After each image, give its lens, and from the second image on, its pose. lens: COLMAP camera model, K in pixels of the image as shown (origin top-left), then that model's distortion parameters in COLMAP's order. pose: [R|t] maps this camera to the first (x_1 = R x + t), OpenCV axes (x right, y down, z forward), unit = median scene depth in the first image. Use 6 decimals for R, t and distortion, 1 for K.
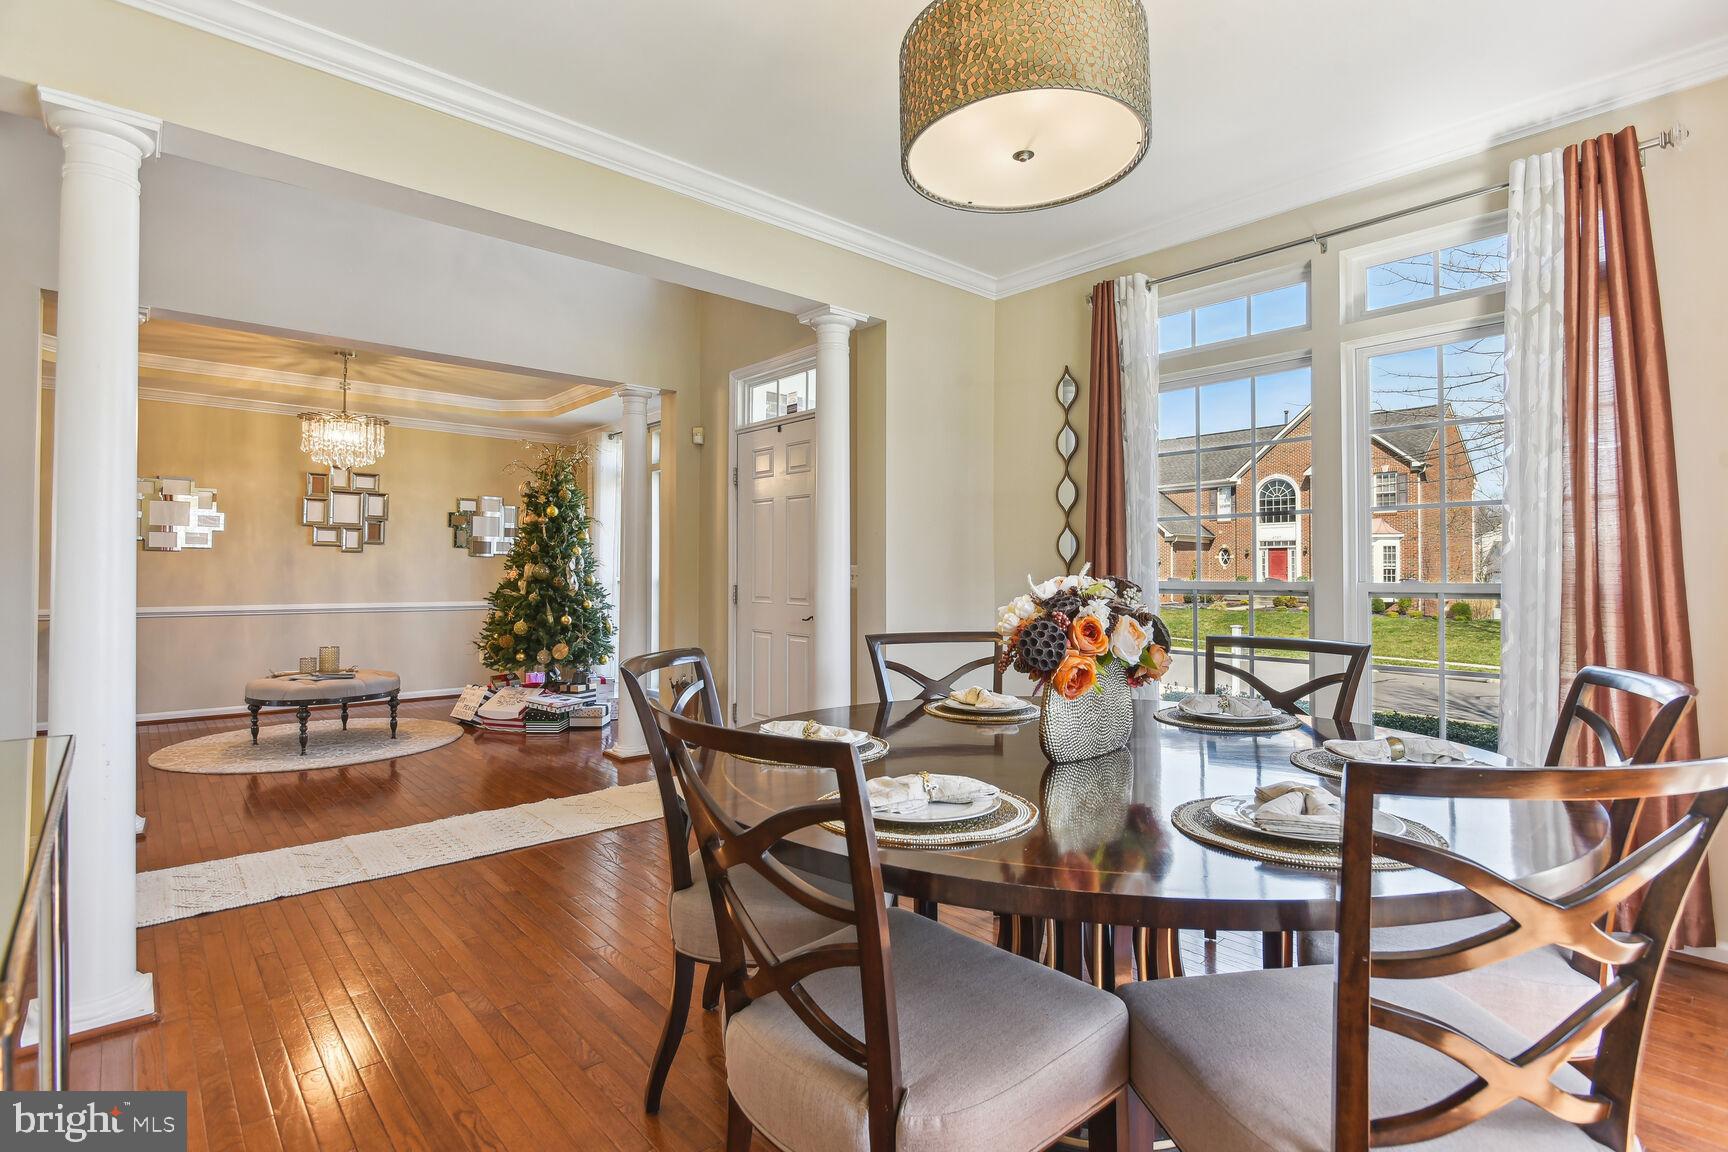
lens RADIAL K [[830.2, 0, 865.4], [0, 830.2, 566.8], [0, 0, 1]] dist [-0.009272, -0.000582]
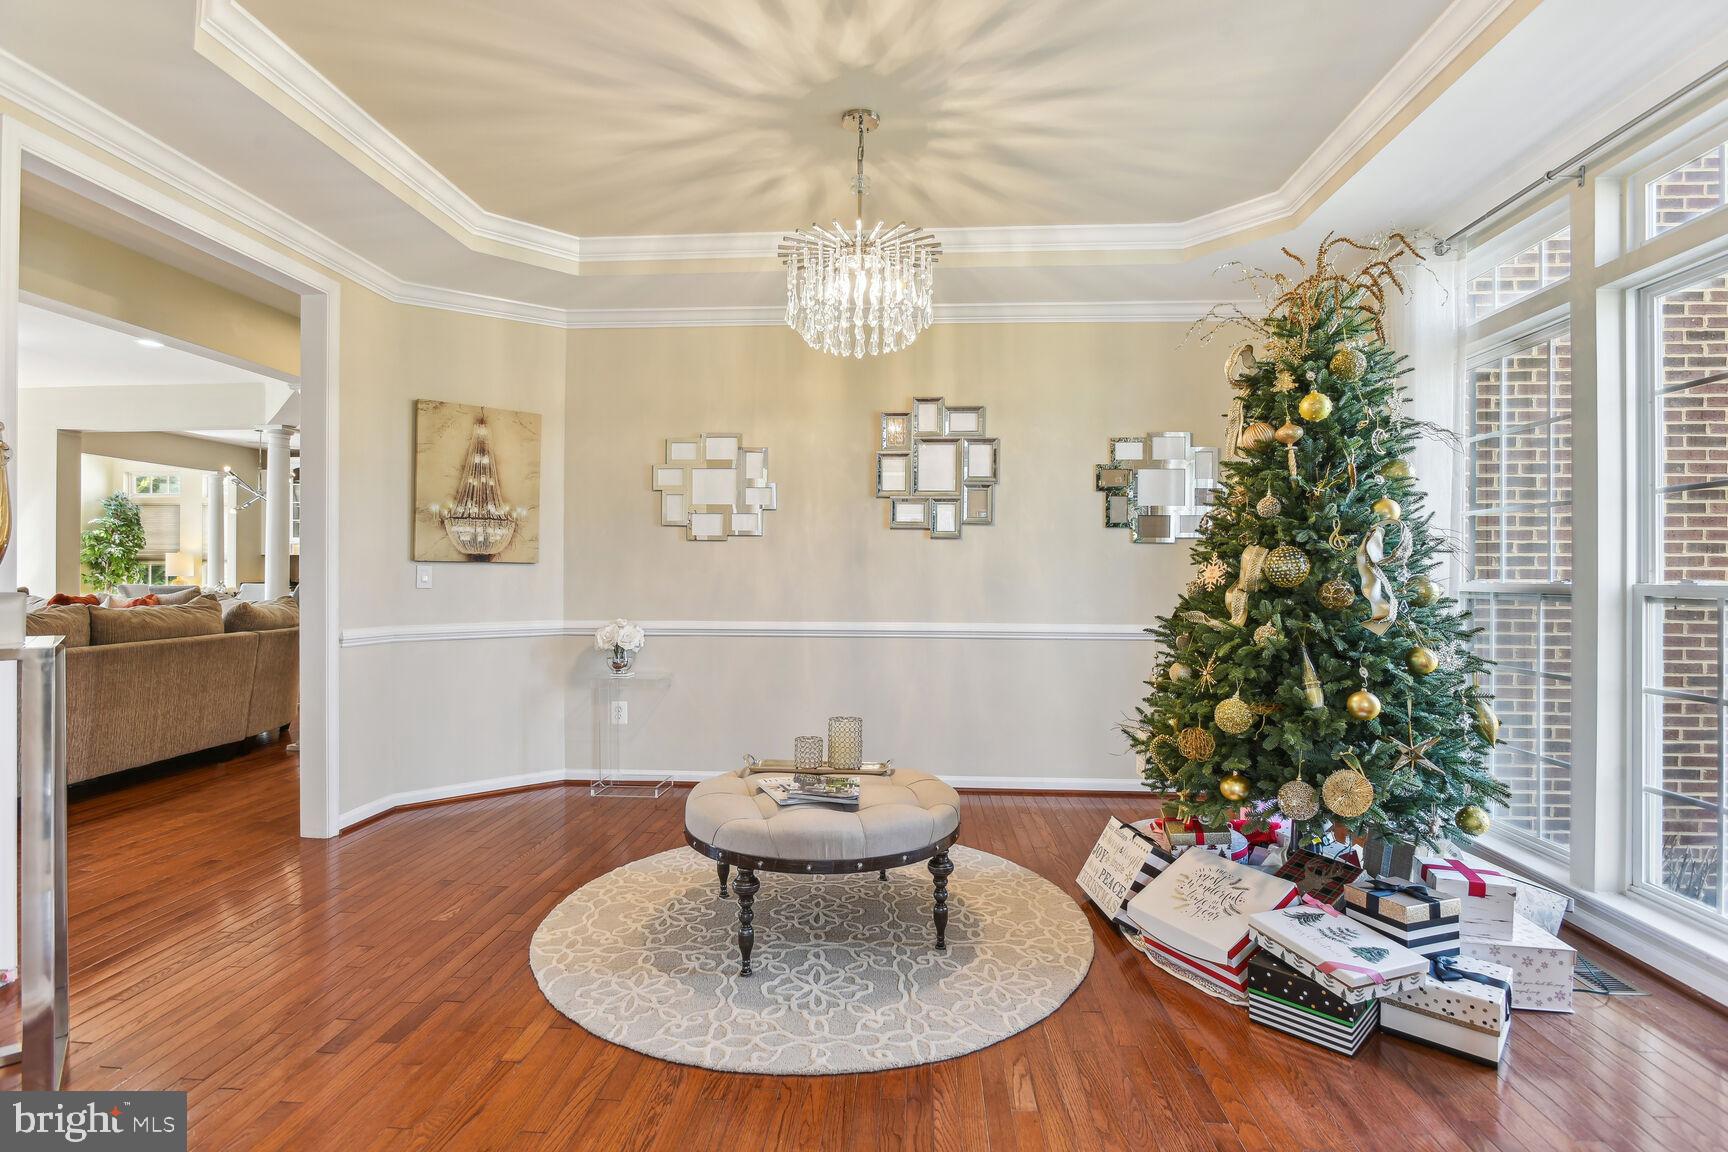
lens RADIAL K [[830.2, 0, 863.6], [0, 830.2, 573.0], [0, 0, 1]] dist [-0.009272, -0.000582]
pose [[0.697470, -0.001777, -0.716612, -0.253072], [0.006776, 0.999969, 0.004116, 0.005532], [0.716582, -0.007726, 0.697460, 0.593337]]
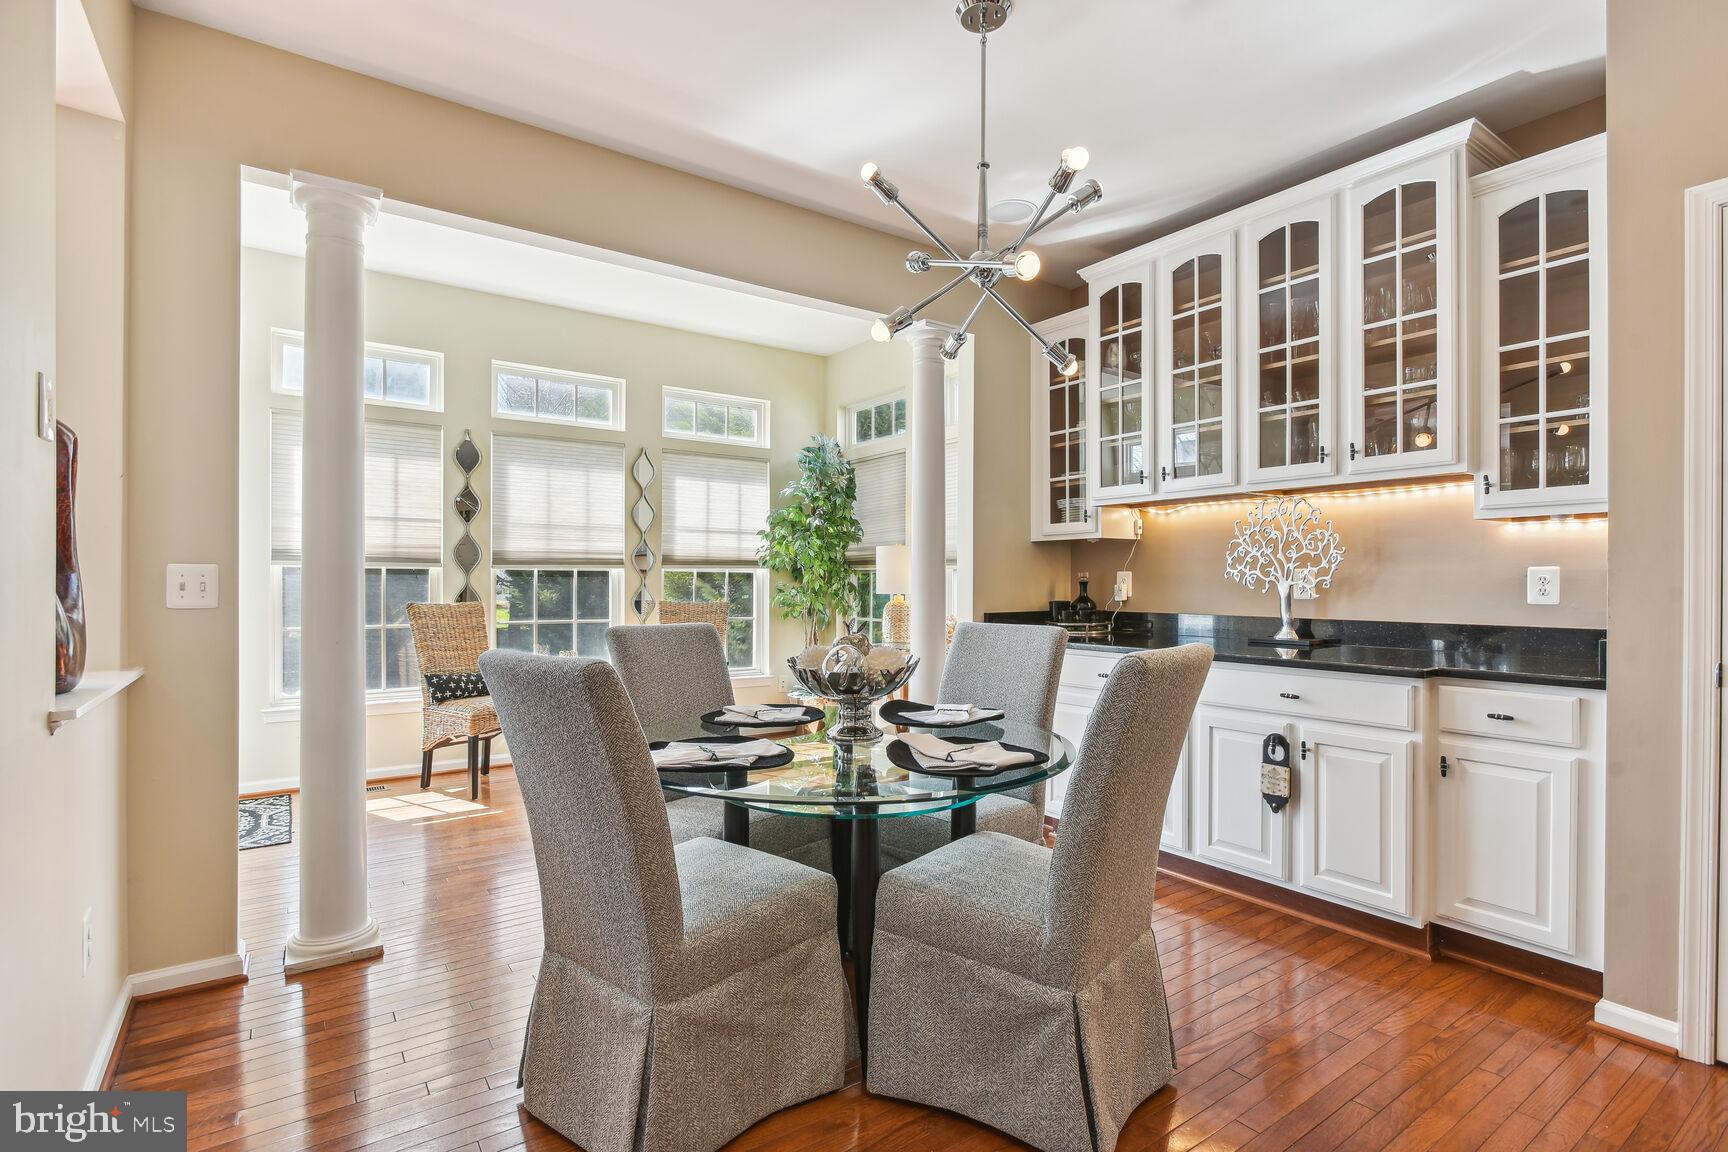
lens RADIAL K [[830.2, 0, 863.9], [0, 830.2, 581.5], [0, 0, 1]] dist [-0.009272, -0.000582]
pose [[-0.112814, -0.006488, -0.993595, -1.638958], [0.007247, 0.999947, -0.007352, 0.003219], [0.993590, -0.008030, -0.112761, 0.832026]]
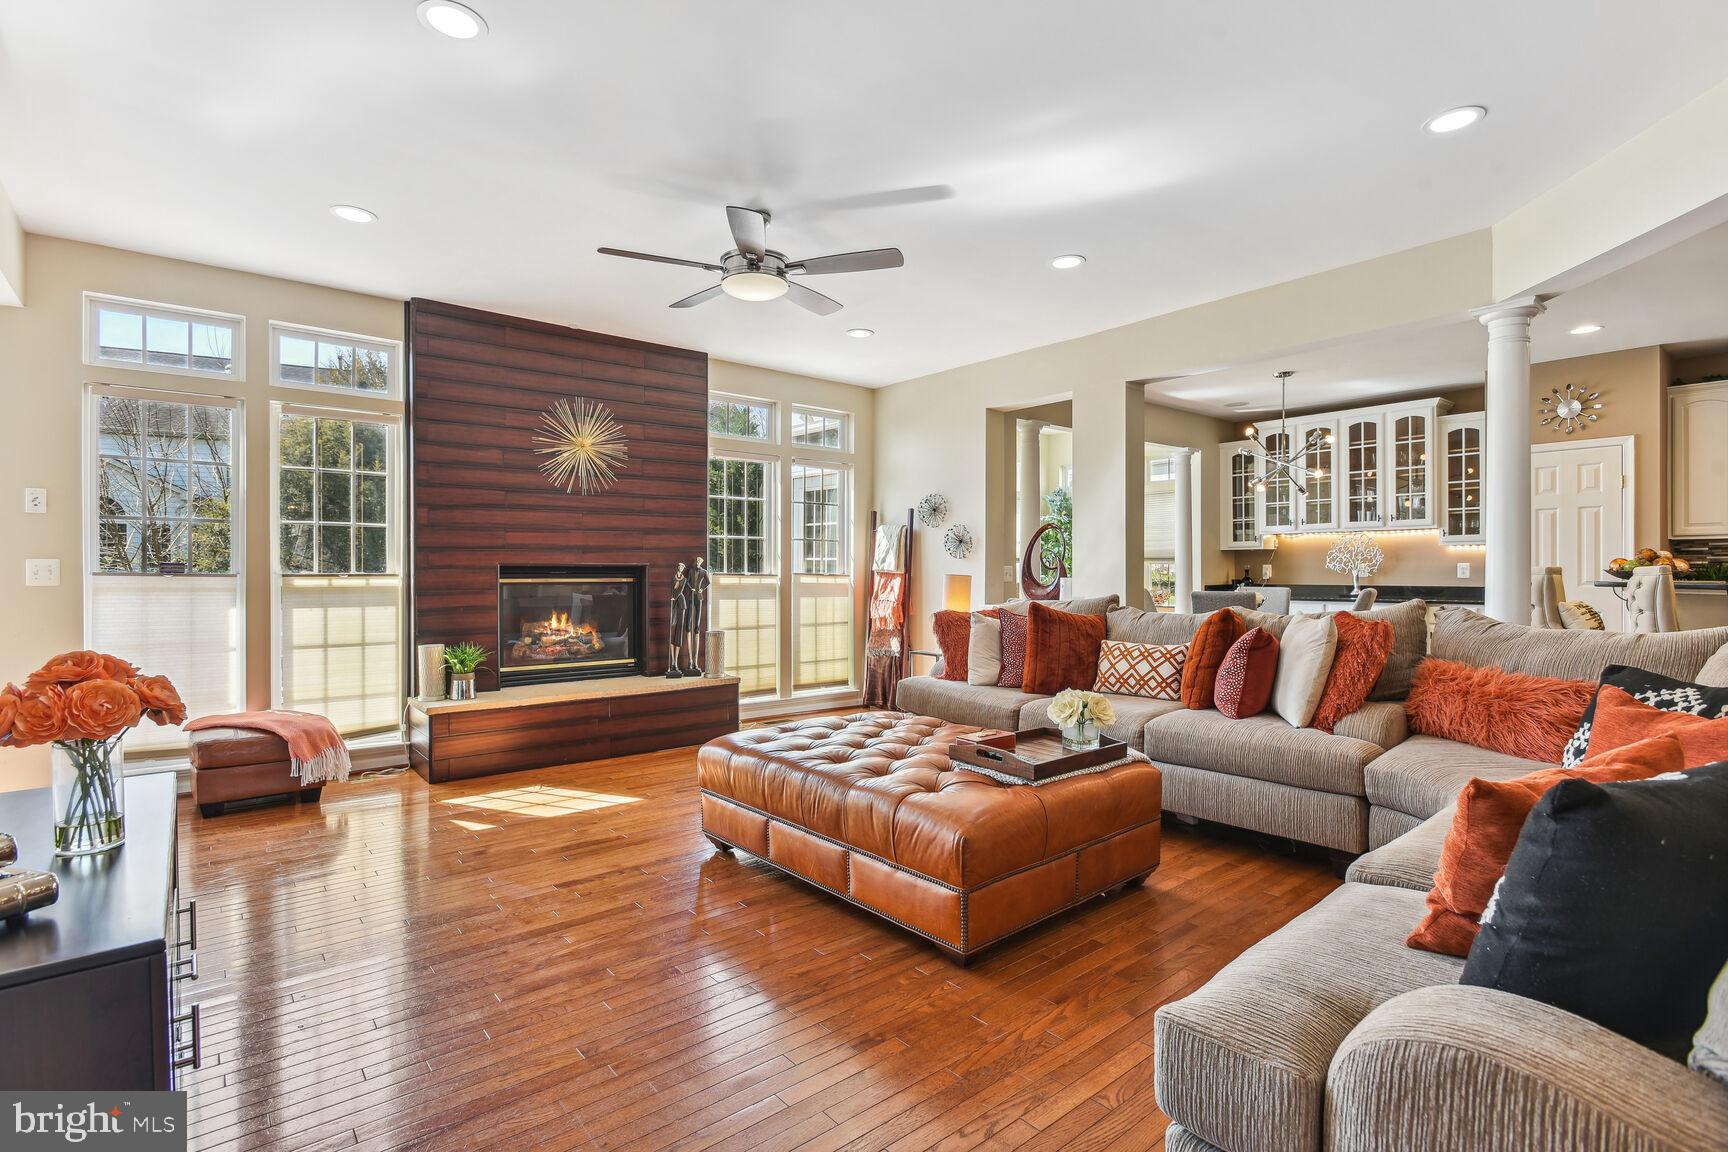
lens RADIAL K [[830.2, 0, 867.8], [0, 830.2, 571.4], [0, 0, 1]] dist [-0.009272, -0.000582]
pose [[-0.038516, -0.004978, -0.999246, -0.947460], [0.013605, 0.999892, -0.005506, 0.000799], [0.999165, -0.013806, -0.038444, 0.365572]]
